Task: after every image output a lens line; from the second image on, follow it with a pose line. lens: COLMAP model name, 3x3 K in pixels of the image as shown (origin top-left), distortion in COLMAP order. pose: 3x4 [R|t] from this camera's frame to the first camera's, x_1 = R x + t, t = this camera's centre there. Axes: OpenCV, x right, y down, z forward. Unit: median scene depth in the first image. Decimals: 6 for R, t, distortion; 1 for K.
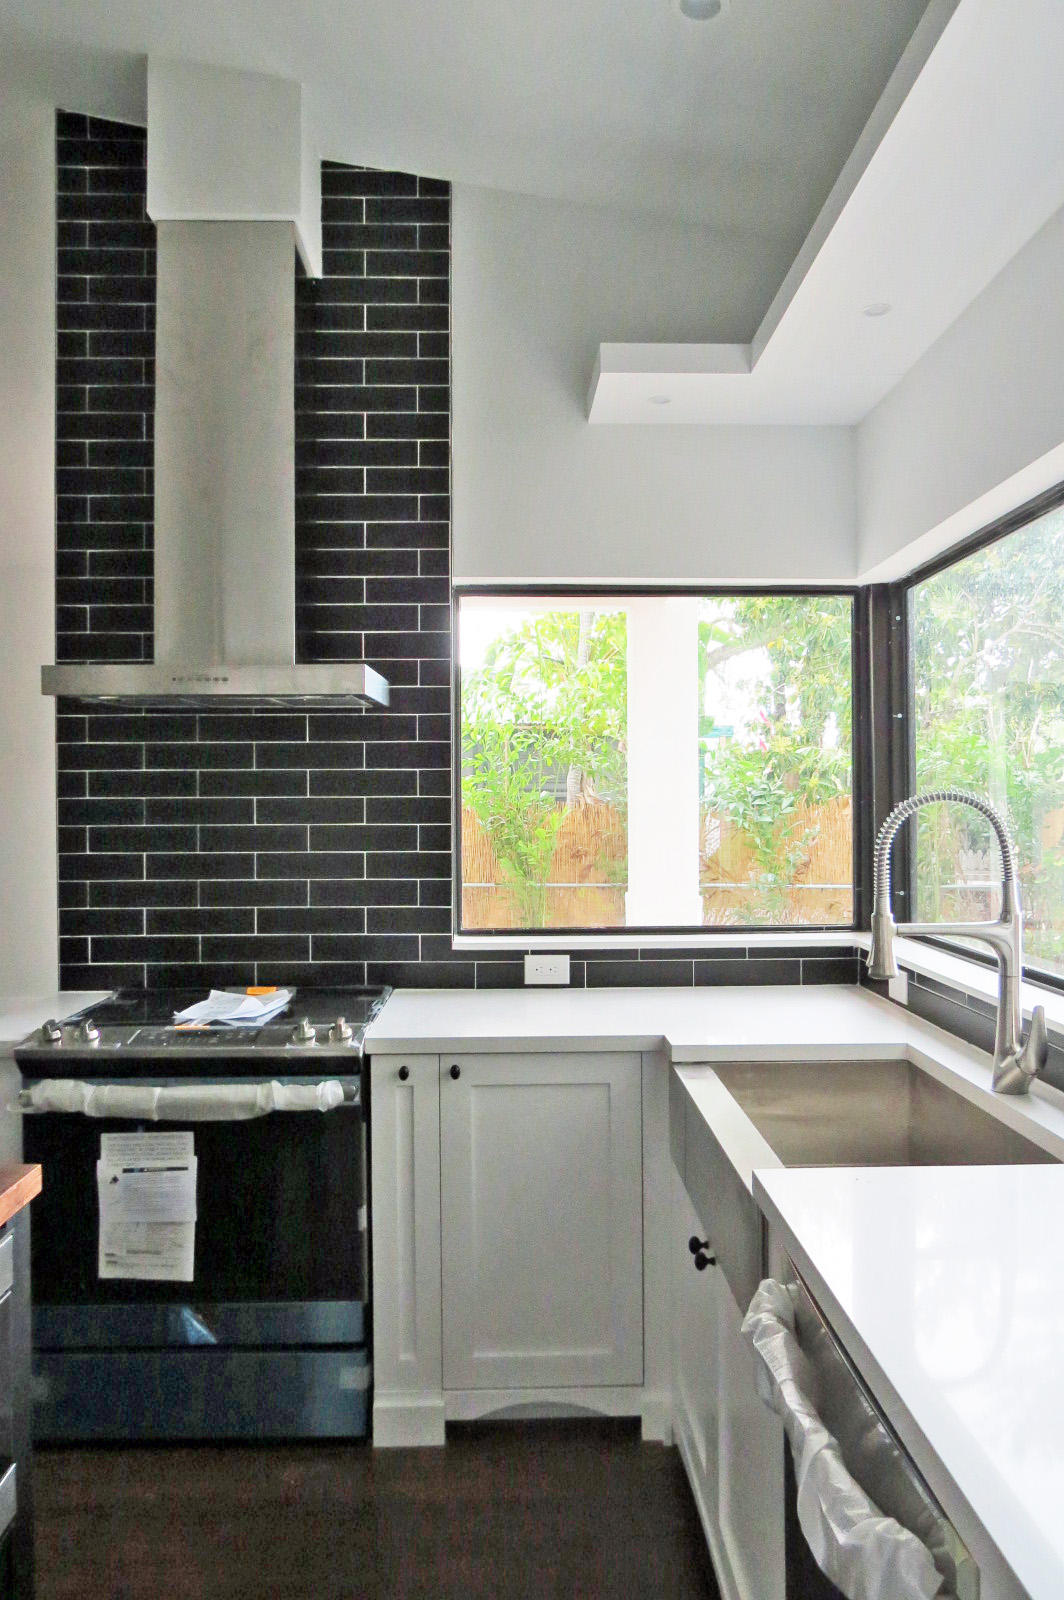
lens RADIAL K [[1139.2, 0, 532.0], [0, 1139.2, 800.0], [0, 0, 1]] dist [-0.018340, 0.003298]
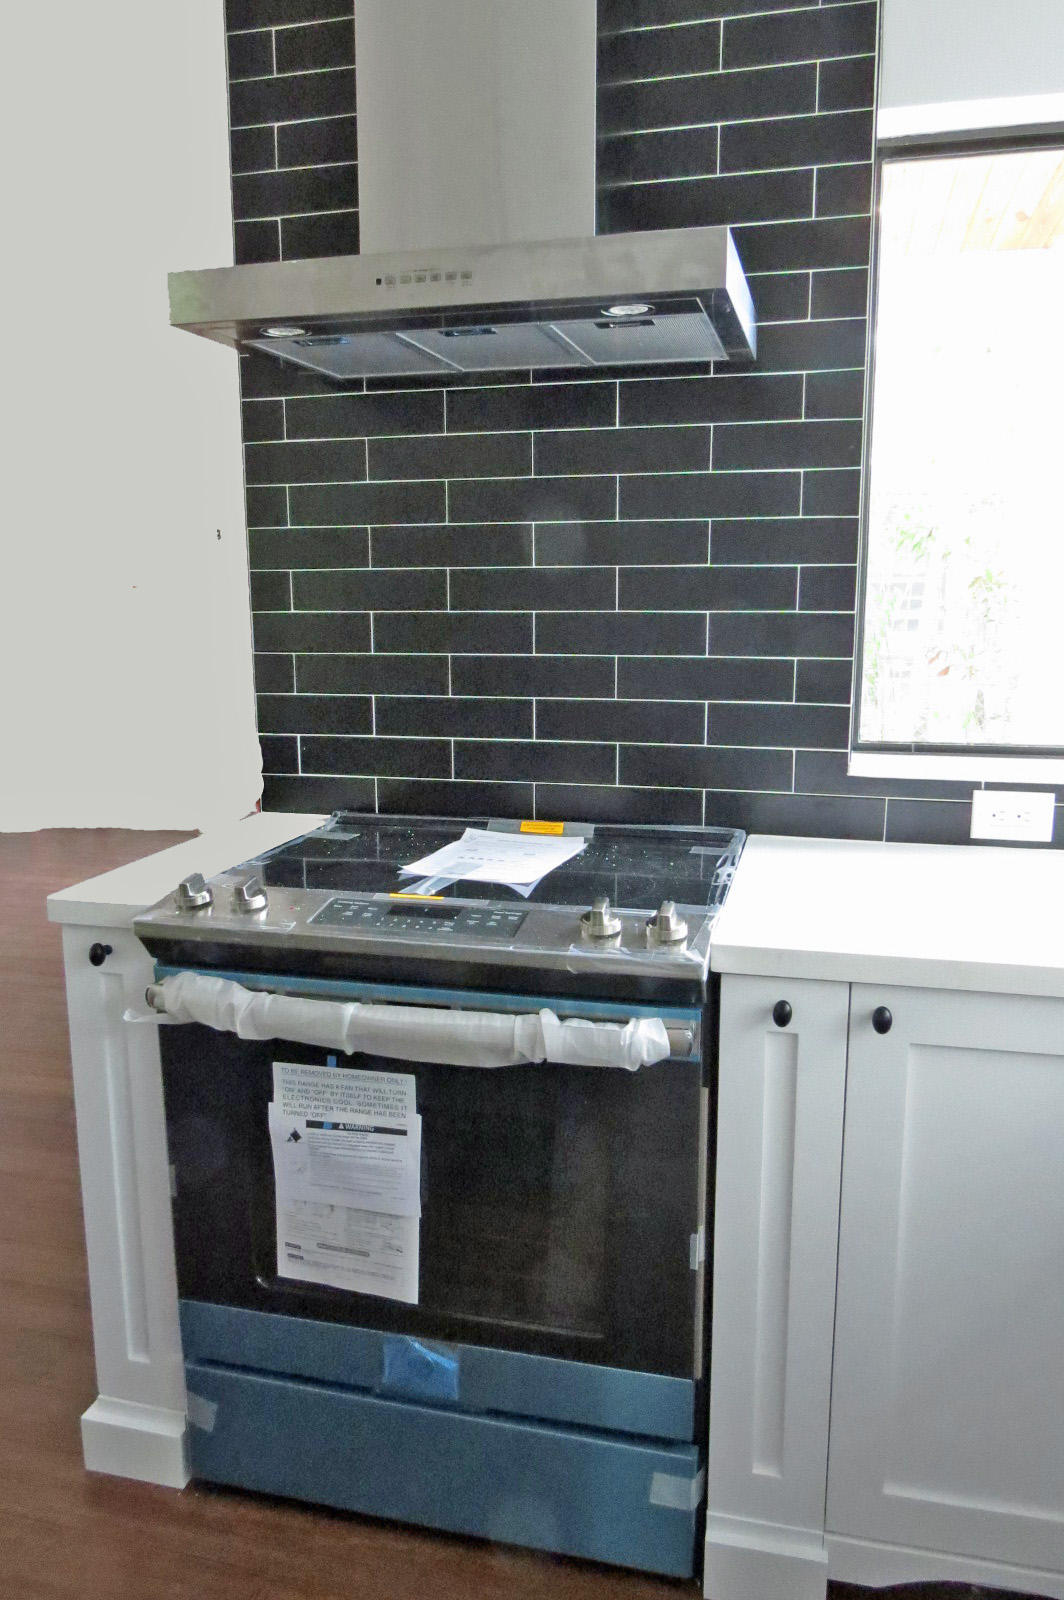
lens RADIAL K [[1145.3, 0, 532.0], [0, 1145.3, 800.0], [0, 0, 1]] dist [-0.015927, 0.006606]
pose [[0.963033, 0.047719, -0.265122, -0.088051], [-0.000168, 0.984291, 0.176552, 0.046114], [0.269382, -0.169981, 0.947913, 0.473085]]
